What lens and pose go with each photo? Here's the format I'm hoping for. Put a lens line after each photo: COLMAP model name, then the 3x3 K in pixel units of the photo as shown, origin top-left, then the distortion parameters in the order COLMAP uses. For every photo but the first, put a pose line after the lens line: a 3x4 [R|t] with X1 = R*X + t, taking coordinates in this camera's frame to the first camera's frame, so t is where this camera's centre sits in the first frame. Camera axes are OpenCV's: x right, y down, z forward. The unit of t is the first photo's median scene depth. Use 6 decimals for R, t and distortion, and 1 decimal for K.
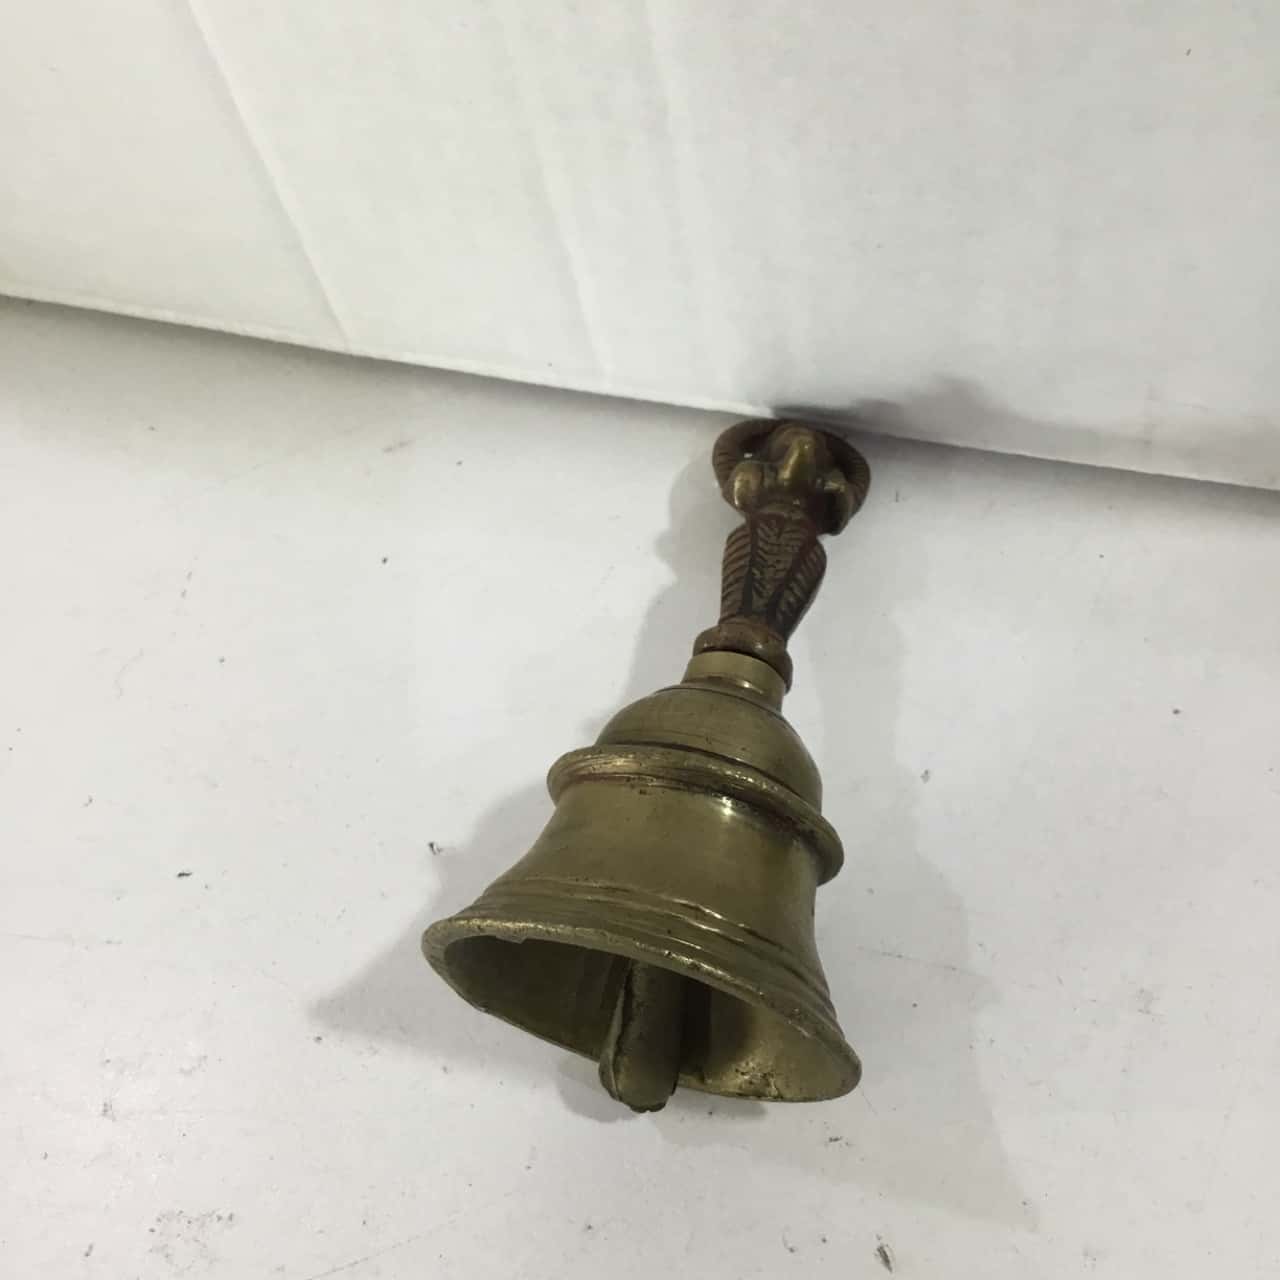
lens RADIAL K [[1592.8, 0, 632.5], [0, 1592.8, 643.7], [0, 0, 1]] dist [0.189931, -0.536934]
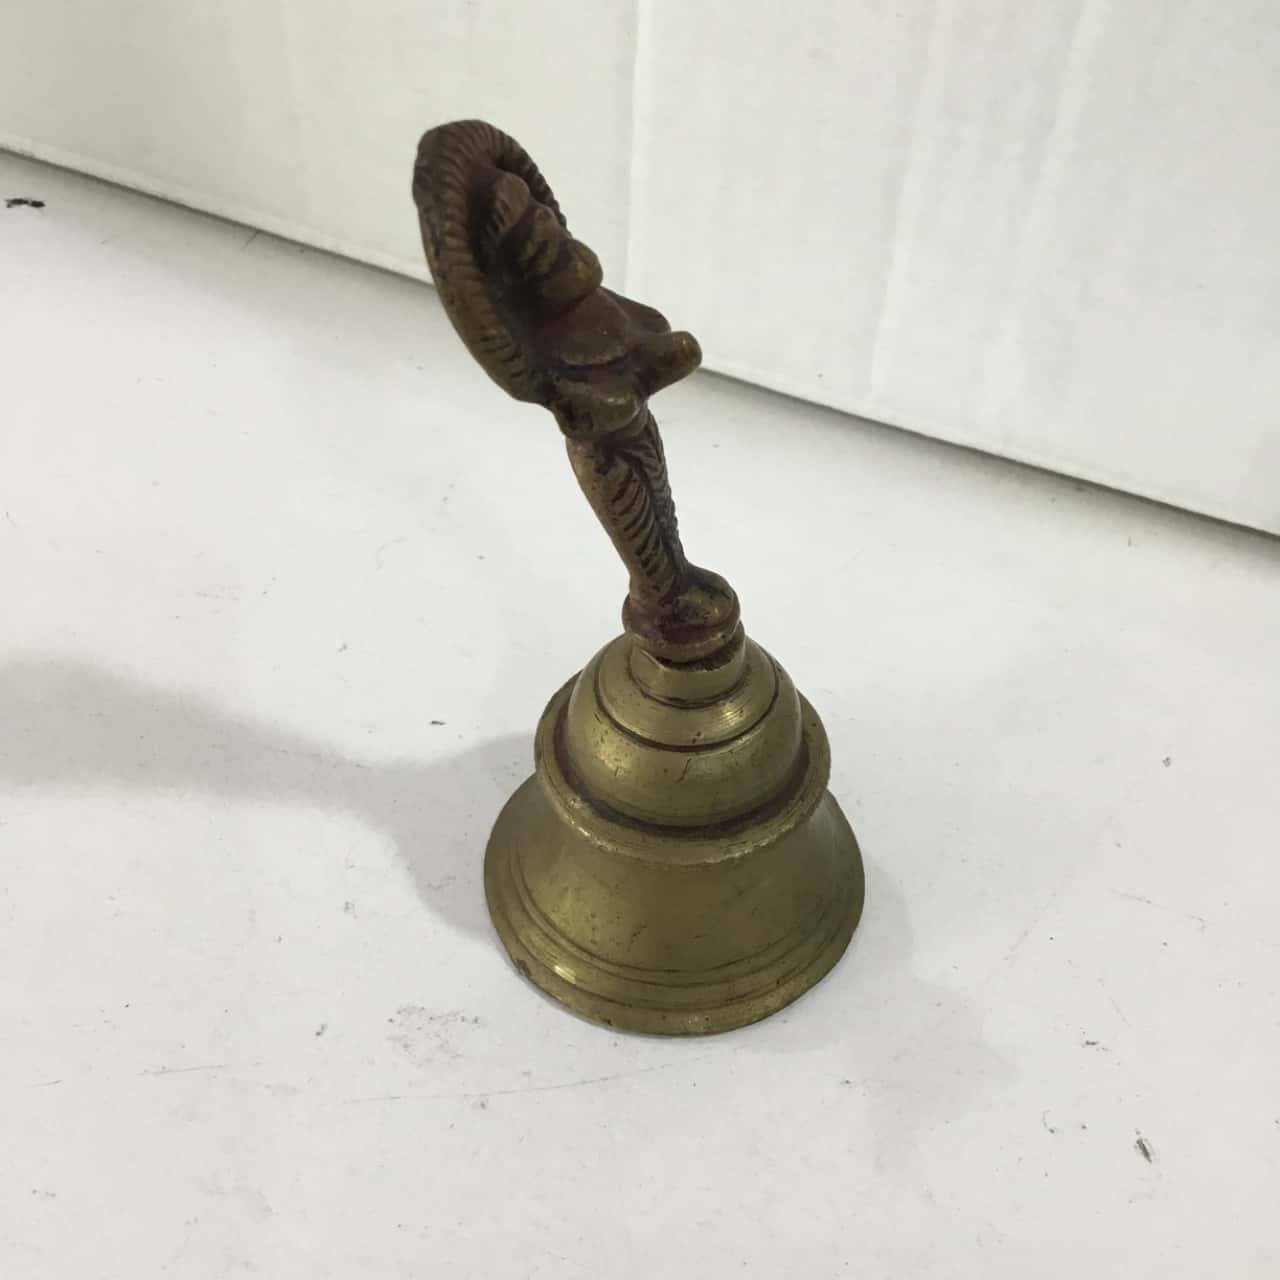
lens RADIAL K [[1592.8, 0, 632.5], [0, 1592.8, 643.7], [0, 0, 1]] dist [0.189931, -0.536934]
pose [[0.973198, 0.213905, 0.084445, -0.286347], [-0.191368, 0.956899, -0.218455, 0.329986], [-0.127534, 0.196440, 0.972186, -0.009690]]
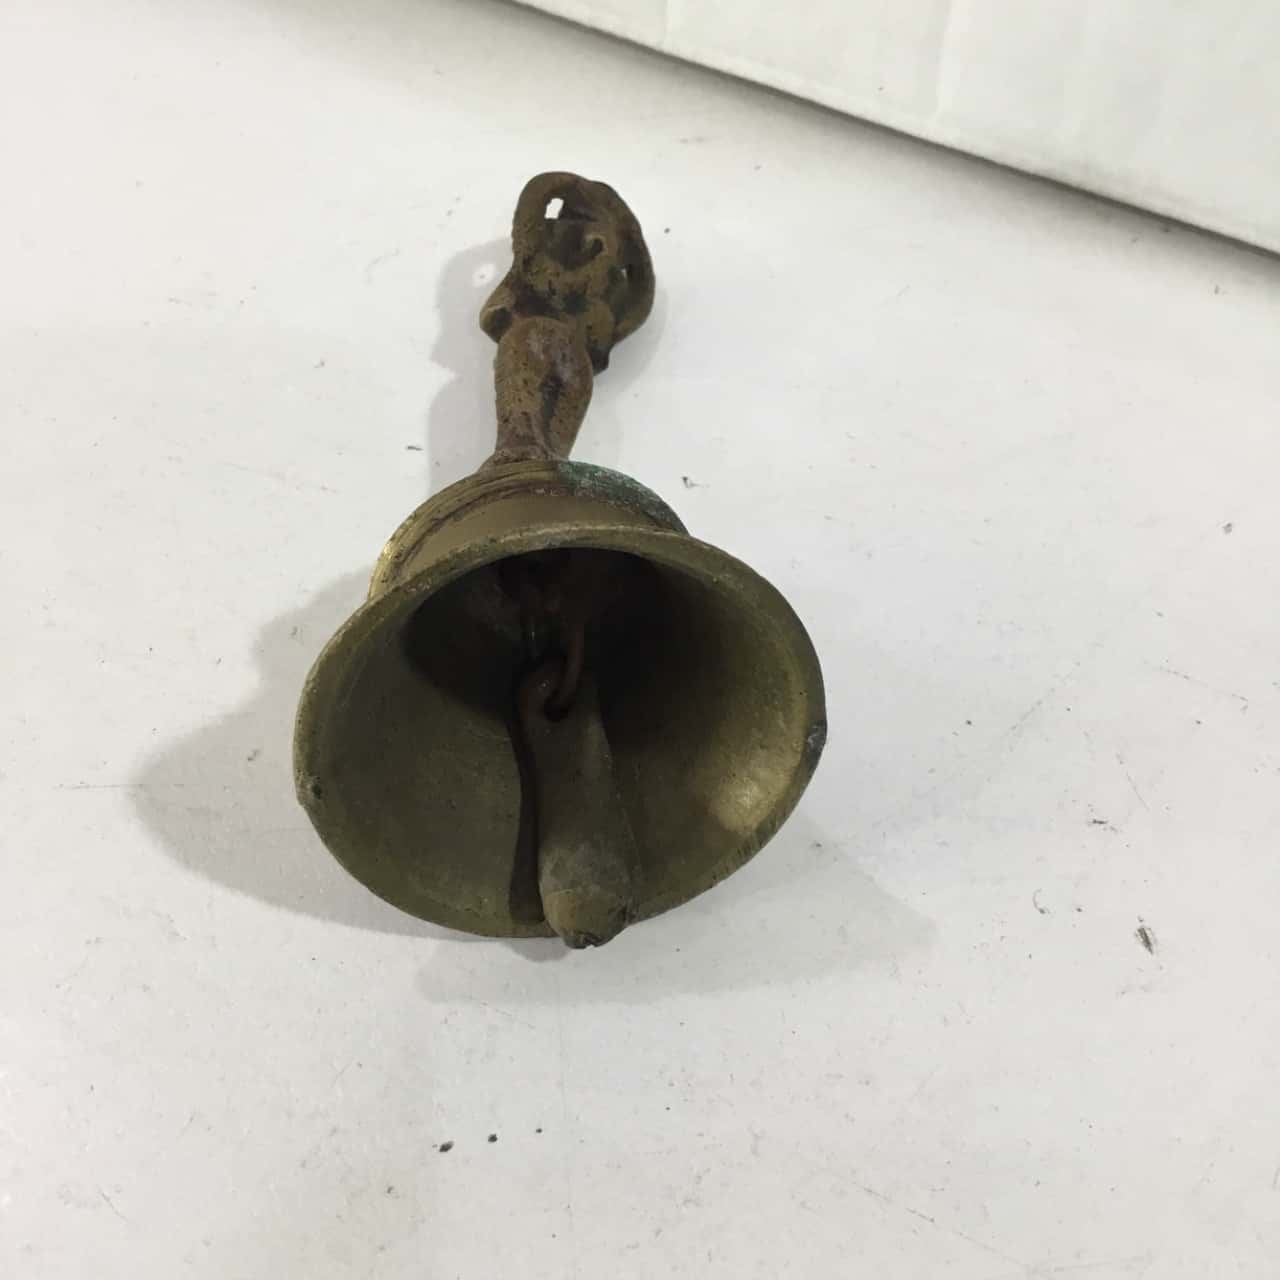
lens RADIAL K [[1592.8, 0, 632.5], [0, 1592.8, 643.7], [0, 0, 1]] dist [0.189931, -0.536934]
pose [[0.965724, 0.256967, 0.036667, -0.181716], [-0.252161, 0.962262, -0.102312, 0.354444], [-0.061574, 0.089559, 0.994076, 0.094362]]
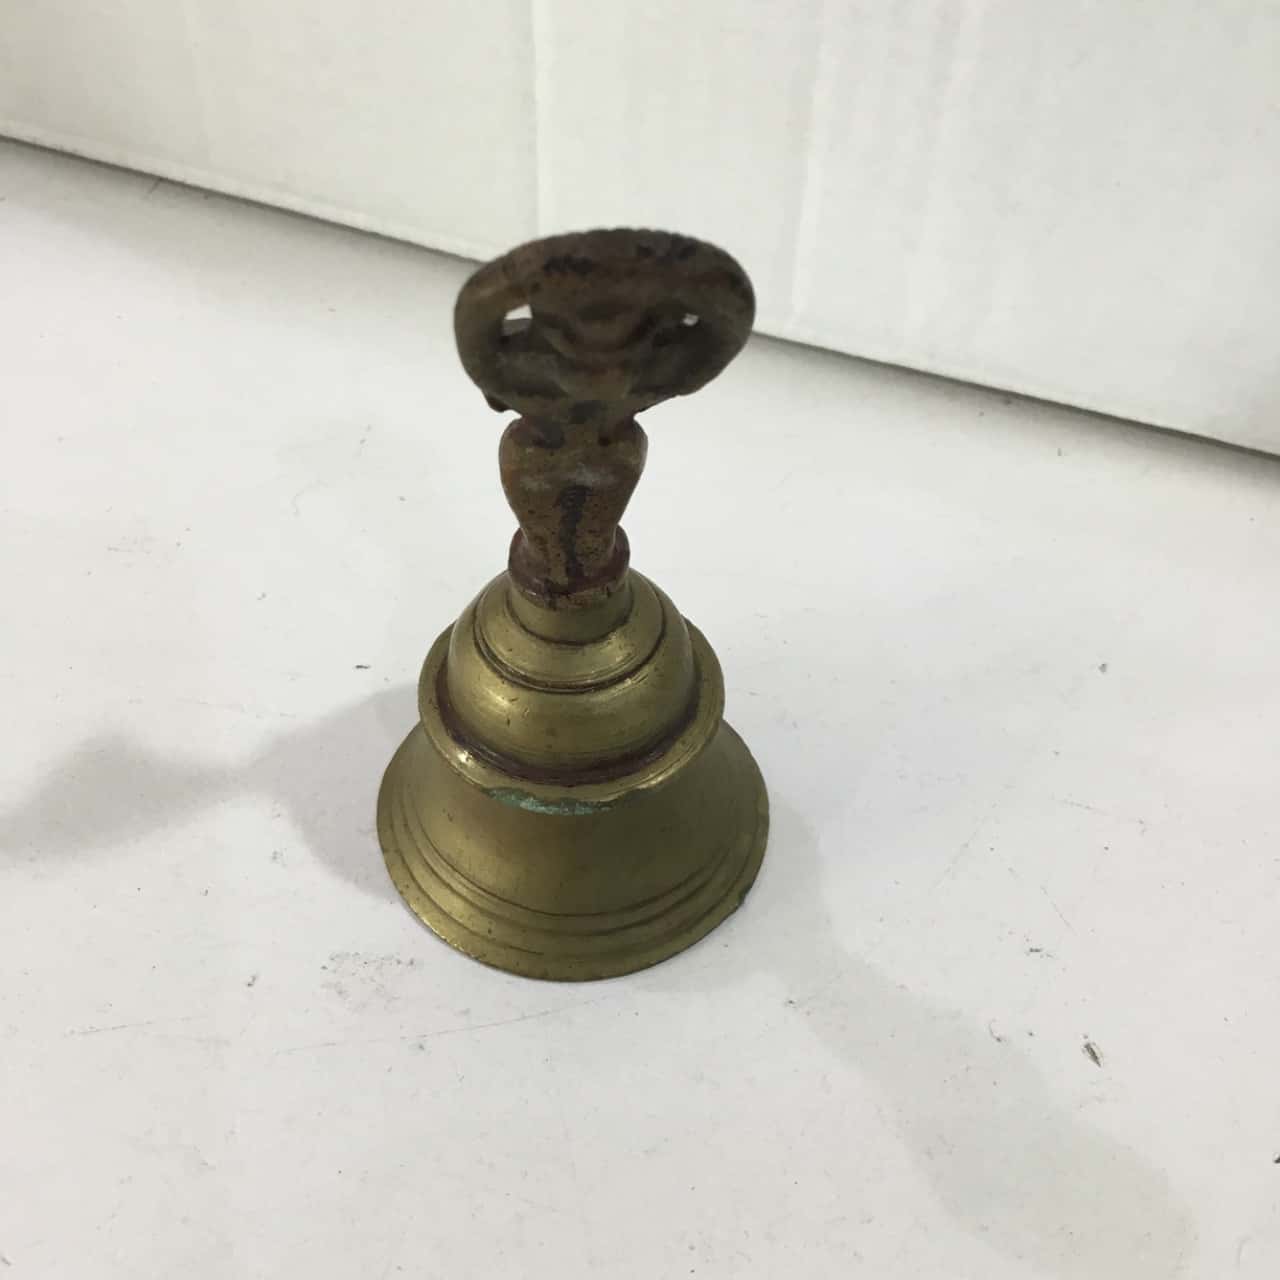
lens RADIAL K [[1592.8, 0, 632.5], [0, 1592.8, 643.7], [0, 0, 1]] dist [0.189931, -0.536934]
pose [[0.980424, 0.162421, 0.111305, -0.255769], [-0.137849, 0.969844, -0.200999, 0.343803], [-0.140595, 0.181721, 0.973247, 0.013745]]
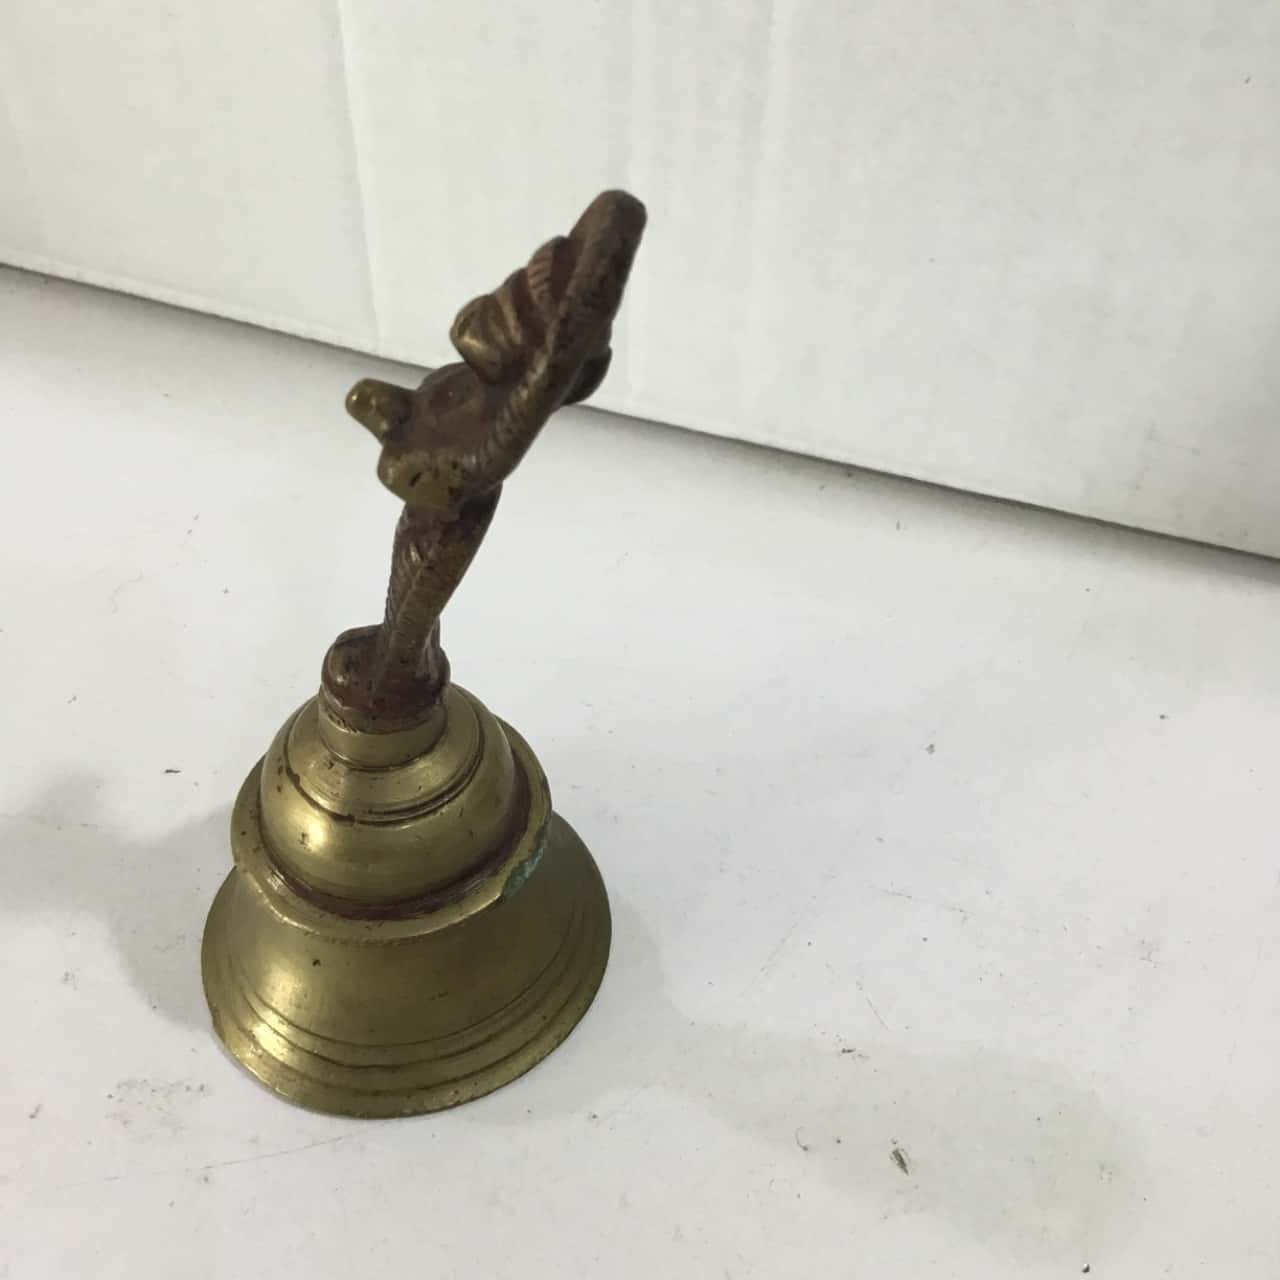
lens RADIAL K [[1592.8, 0, 632.5], [0, 1592.8, 643.7], [0, 0, 1]] dist [0.189931, -0.536934]
pose [[0.982898, 0.137227, 0.122799, -0.153594], [-0.107549, 0.969075, -0.222097, 0.286121], [-0.149479, 0.205092, 0.967261, 0.011864]]
